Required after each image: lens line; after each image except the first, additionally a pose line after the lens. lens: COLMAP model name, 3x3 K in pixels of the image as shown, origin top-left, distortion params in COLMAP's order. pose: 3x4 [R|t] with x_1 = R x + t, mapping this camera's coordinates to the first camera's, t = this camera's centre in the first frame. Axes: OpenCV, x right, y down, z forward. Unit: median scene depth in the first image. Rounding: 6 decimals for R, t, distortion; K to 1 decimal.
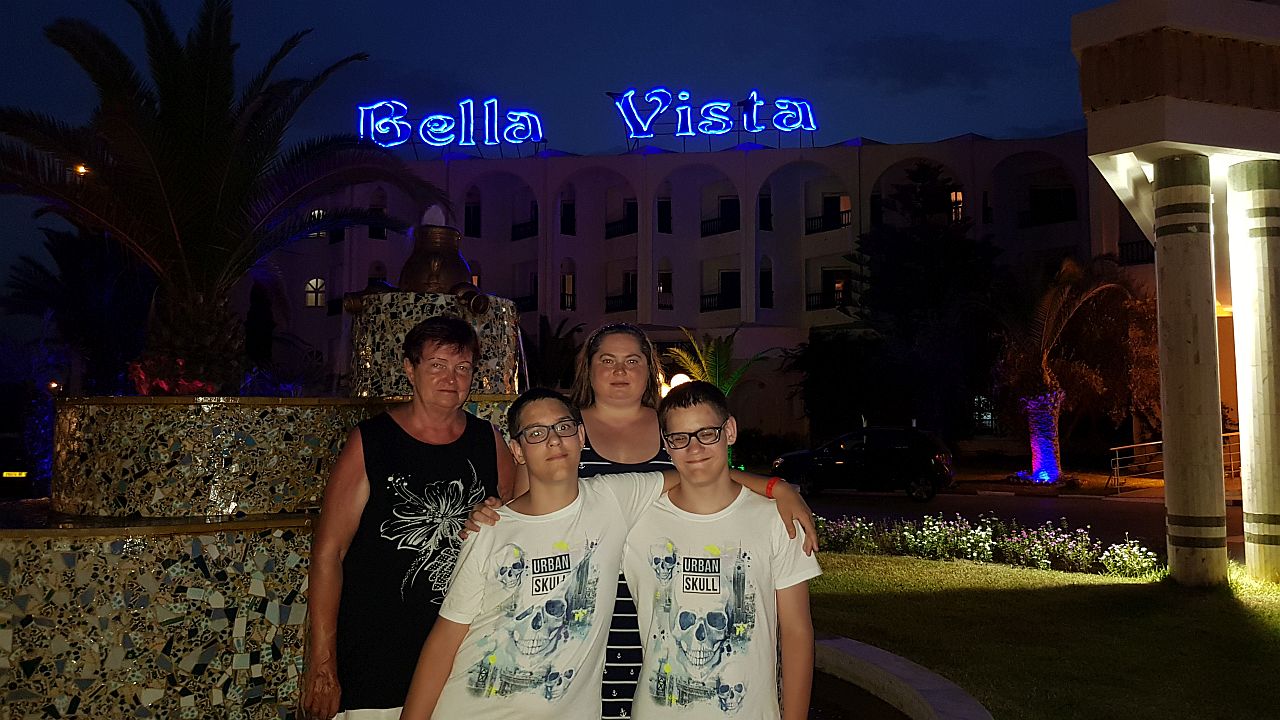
lens RADIAL K [[950.4, 0, 637.7], [0, 950.4, 352.5], [0, 0, 1]] dist [0.073813, -0.119494]
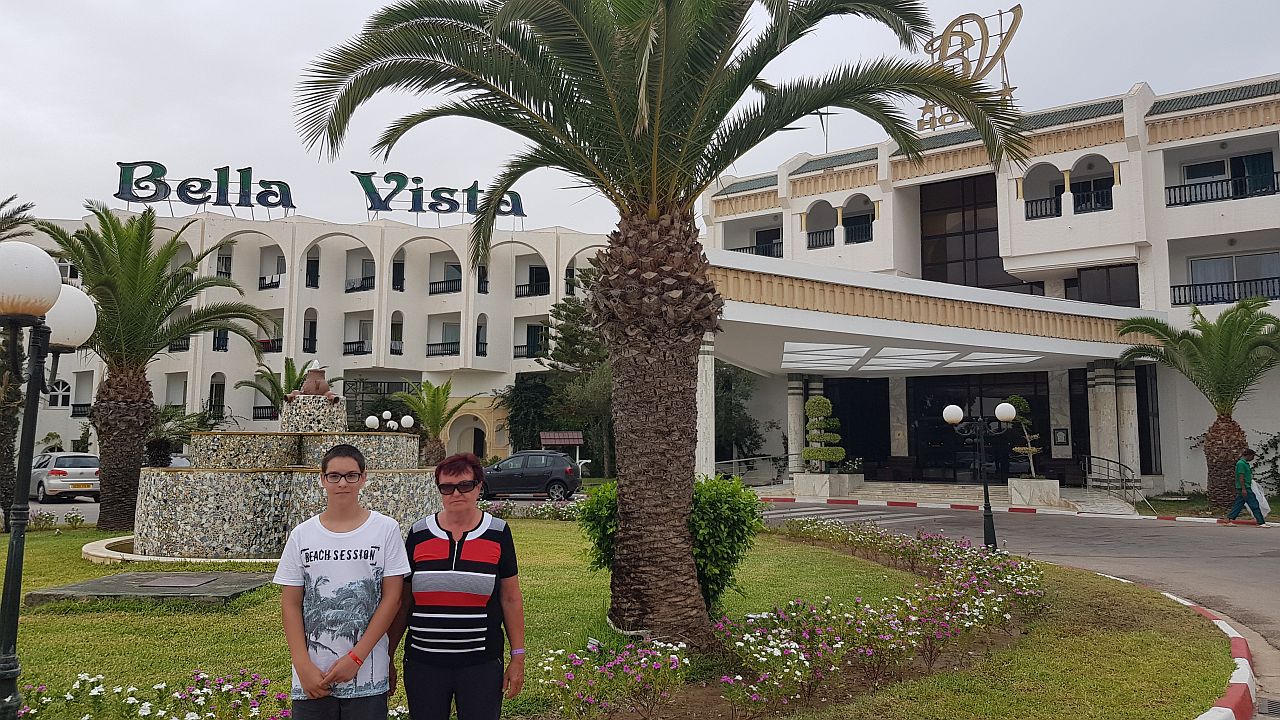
lens RADIAL K [[950.4, 0, 637.7], [0, 950.4, 352.5], [0, 0, 1]] dist [0.073813, -0.119494]
pose [[0.960266, 0.035690, 0.276797, -0.114655], [-0.026991, 0.999017, -0.035174, -0.142155], [-0.277780, 0.026305, 0.960285, -2.442664]]
